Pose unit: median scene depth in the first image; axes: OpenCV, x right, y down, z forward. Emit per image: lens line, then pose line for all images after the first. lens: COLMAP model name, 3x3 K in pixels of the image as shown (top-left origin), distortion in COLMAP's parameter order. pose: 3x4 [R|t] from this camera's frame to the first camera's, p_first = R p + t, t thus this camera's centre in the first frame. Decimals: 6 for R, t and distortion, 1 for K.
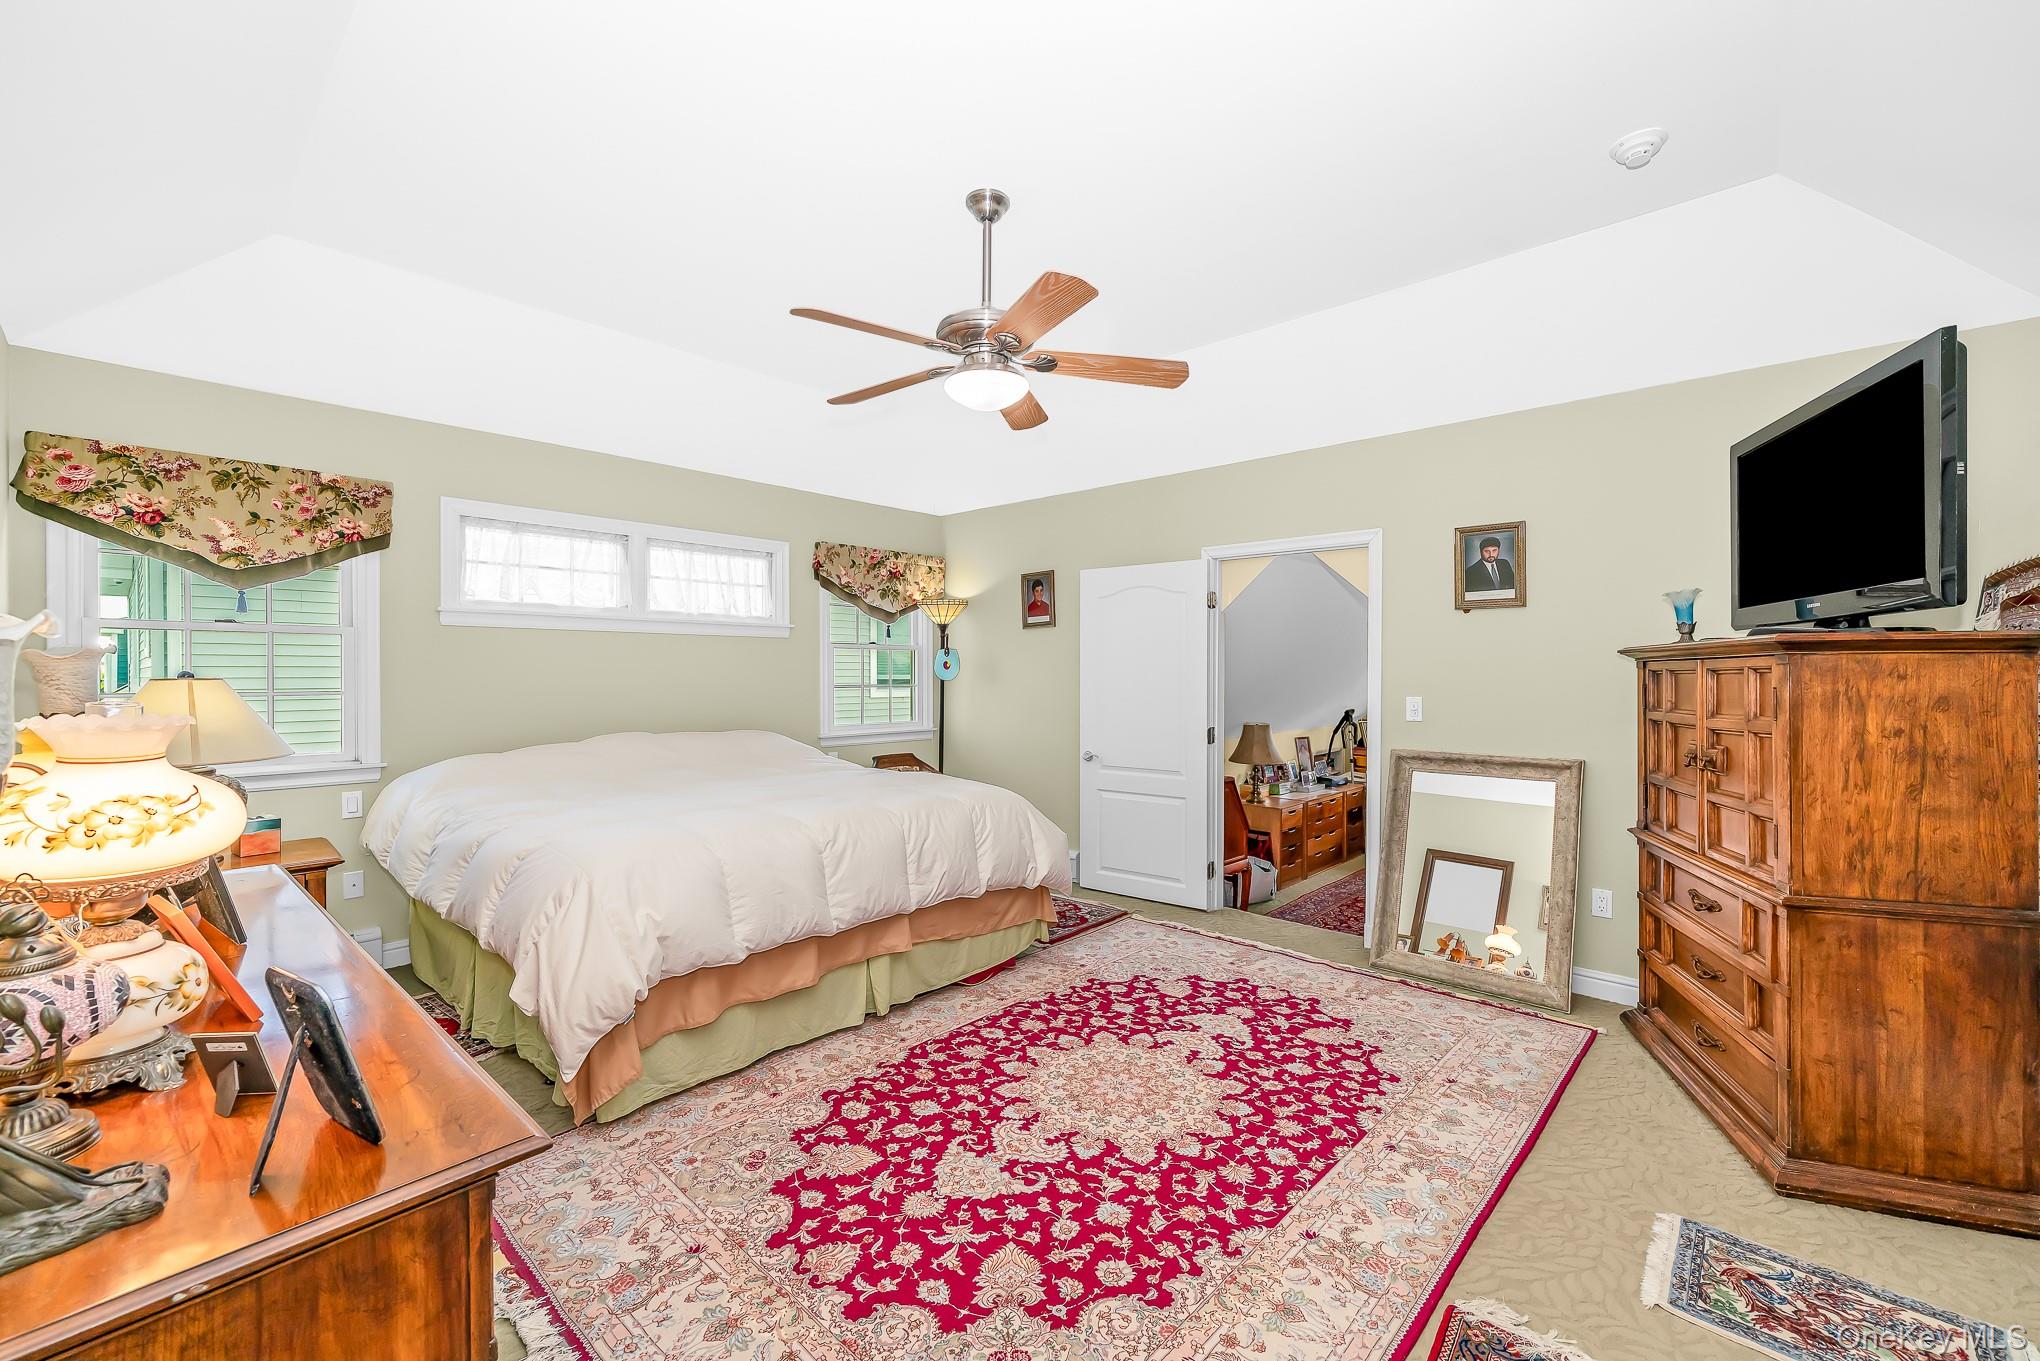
lens RADIAL K [[890.7, 0, 1015.8], [0, 890.7, 677.5], [0, 0, 1]] dist [-0.001046, 0.000225]
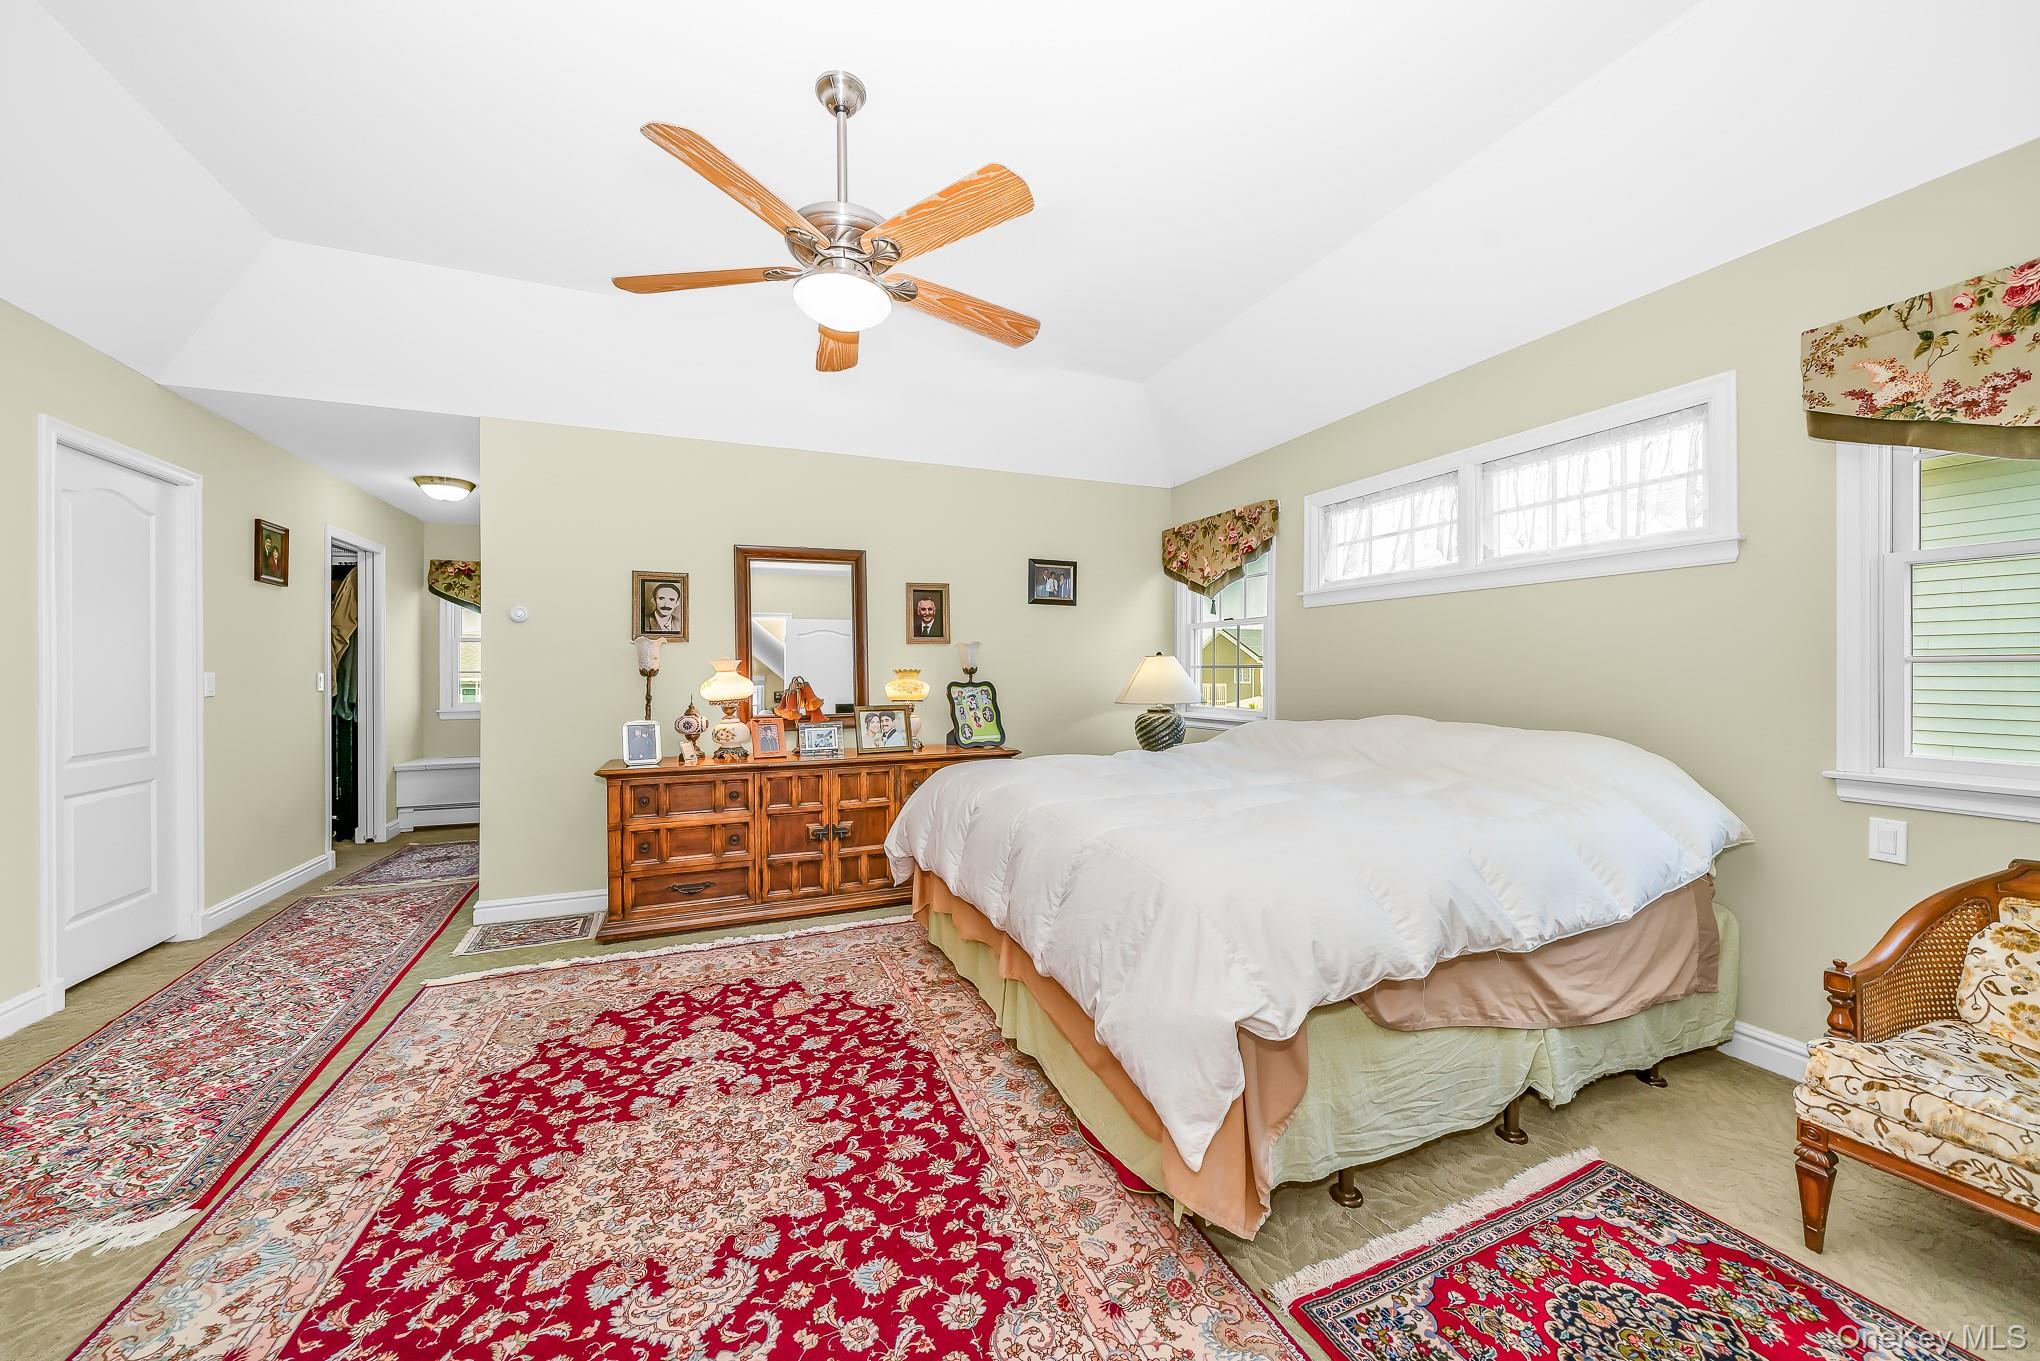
lens RADIAL K [[783.0, 0, 1014.3], [0, 783.0, 673.1], [0, 0, 1]] dist [-0.002282, 0.000570]
pose [[-0.471791, -0.001984, -0.881708, 0.615882], [-0.006659, 0.999977, 0.001313, 0.038244], [0.881685, 0.006490, -0.471794, 1.656388]]
